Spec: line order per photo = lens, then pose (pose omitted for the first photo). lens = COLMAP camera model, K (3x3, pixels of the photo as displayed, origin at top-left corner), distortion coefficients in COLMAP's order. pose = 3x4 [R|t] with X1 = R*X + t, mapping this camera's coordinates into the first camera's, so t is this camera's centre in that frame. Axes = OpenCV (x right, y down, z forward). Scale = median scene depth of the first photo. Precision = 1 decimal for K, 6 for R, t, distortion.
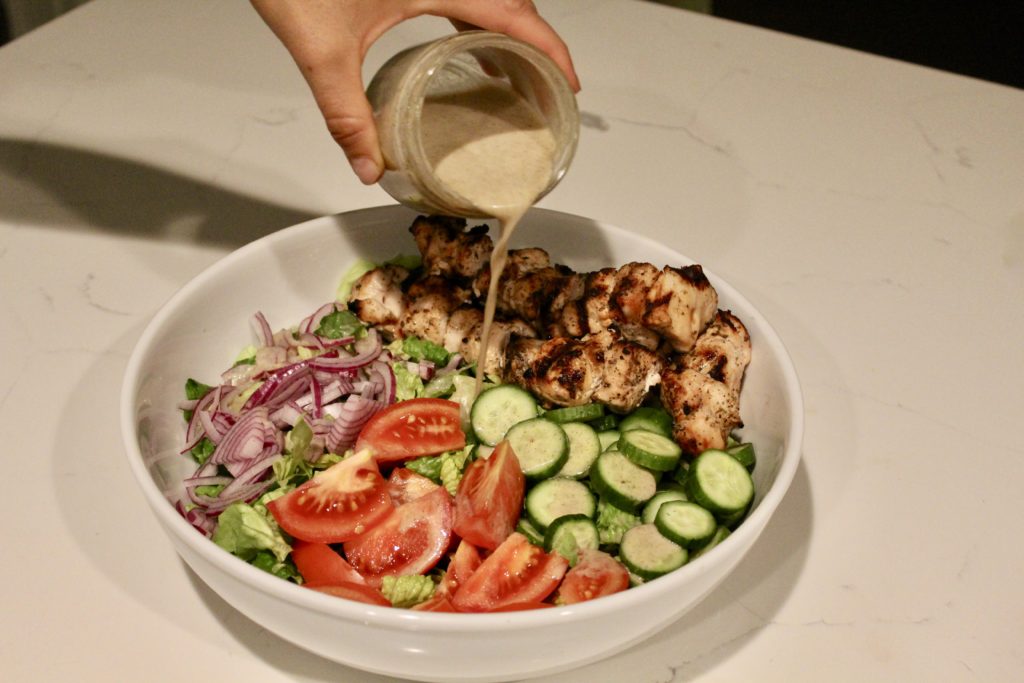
lens RADIAL K [[1562.4, 0, 512.0], [0, 1562.4, 341.5], [0, 0, 1]] dist [-0.003307, -0.002006]
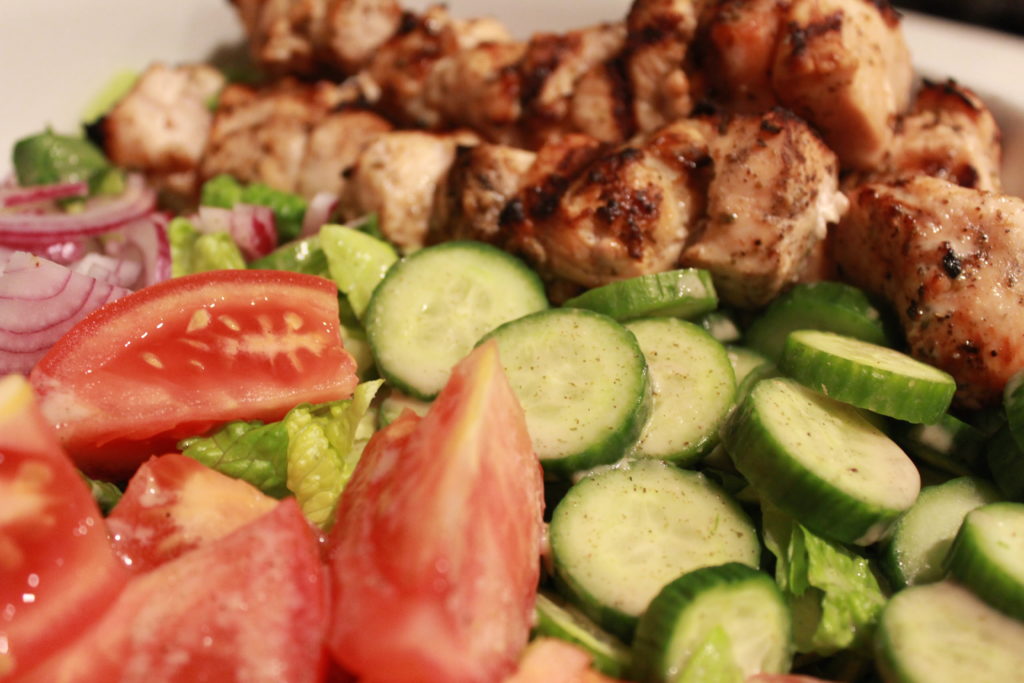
lens RADIAL K [[1279.8, 0, 512.0], [0, 1279.8, 341.5], [0, 0, 1]] dist [-0.030277, -0.021073]
pose [[0.994470, -0.043319, 0.095671, -0.022200], [0.049737, 0.996596, -0.065754, 0.076359], [-0.092497, 0.070149, 0.993239, 0.705657]]
